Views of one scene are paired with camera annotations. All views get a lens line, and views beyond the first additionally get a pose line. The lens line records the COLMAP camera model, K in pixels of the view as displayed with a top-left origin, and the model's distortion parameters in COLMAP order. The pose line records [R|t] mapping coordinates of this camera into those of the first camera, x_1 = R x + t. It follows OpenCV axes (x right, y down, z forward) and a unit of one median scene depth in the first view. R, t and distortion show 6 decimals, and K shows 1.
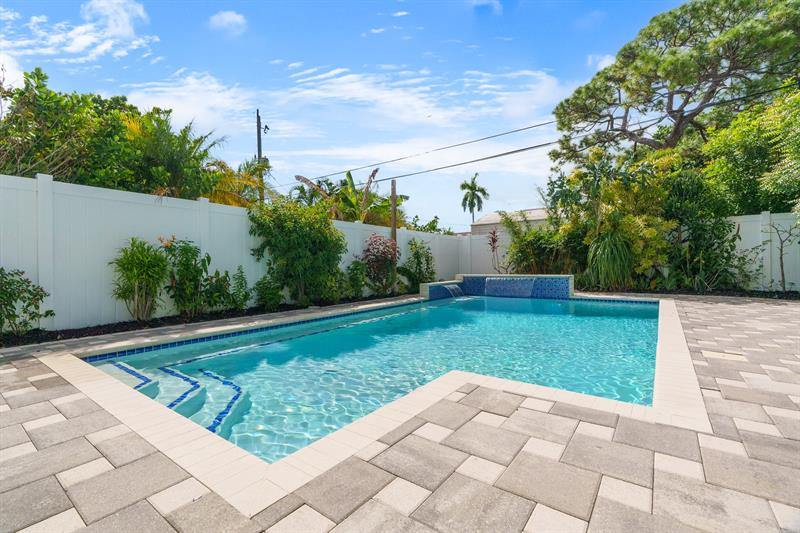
lens RADIAL K [[359.8, 0, 395.0], [0, 359.8, 266.7], [0, 0, 1]] dist [-0.004891, 0.000383]
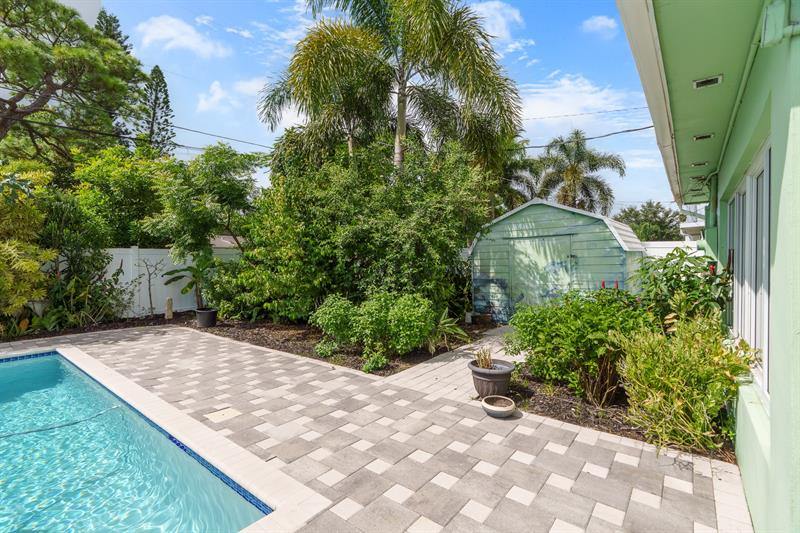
lens RADIAL K [[367.9, 0, 396.2], [0, 367.9, 262.4], [0, 0, 1]] dist [-0.001761, 0.000348]
pose [[0.027149, 0.009293, 0.999588, -0.087750], [0.011096, 0.999892, -0.009597, -0.075155], [-0.999570, 0.011352, 0.027043, 0.132664]]
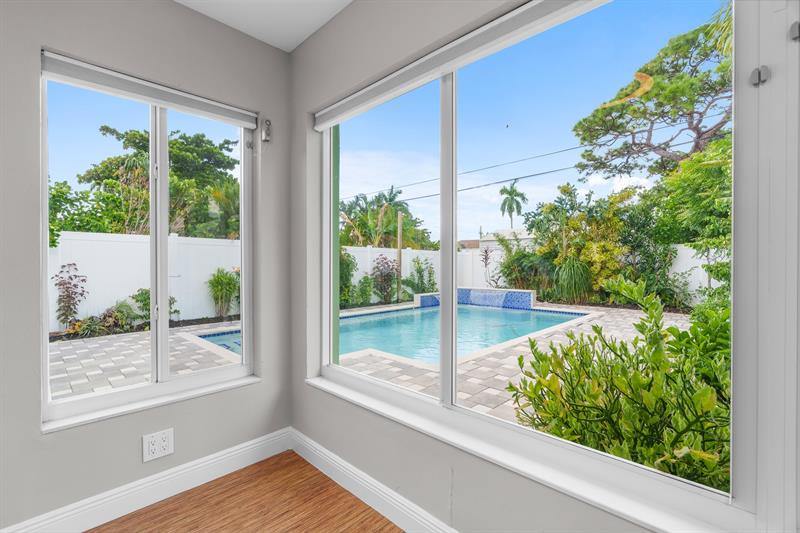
lens RADIAL K [[359.8, 0, 395.0], [0, 359.8, 266.7], [0, 0, 1]] dist [-0.004891, 0.000383]
pose [[0.990433, 0.014864, -0.137188, 0.162687], [-0.014364, 0.999886, 0.004640, -0.052870], [0.137241, -0.002625, 0.990534, -0.282115]]
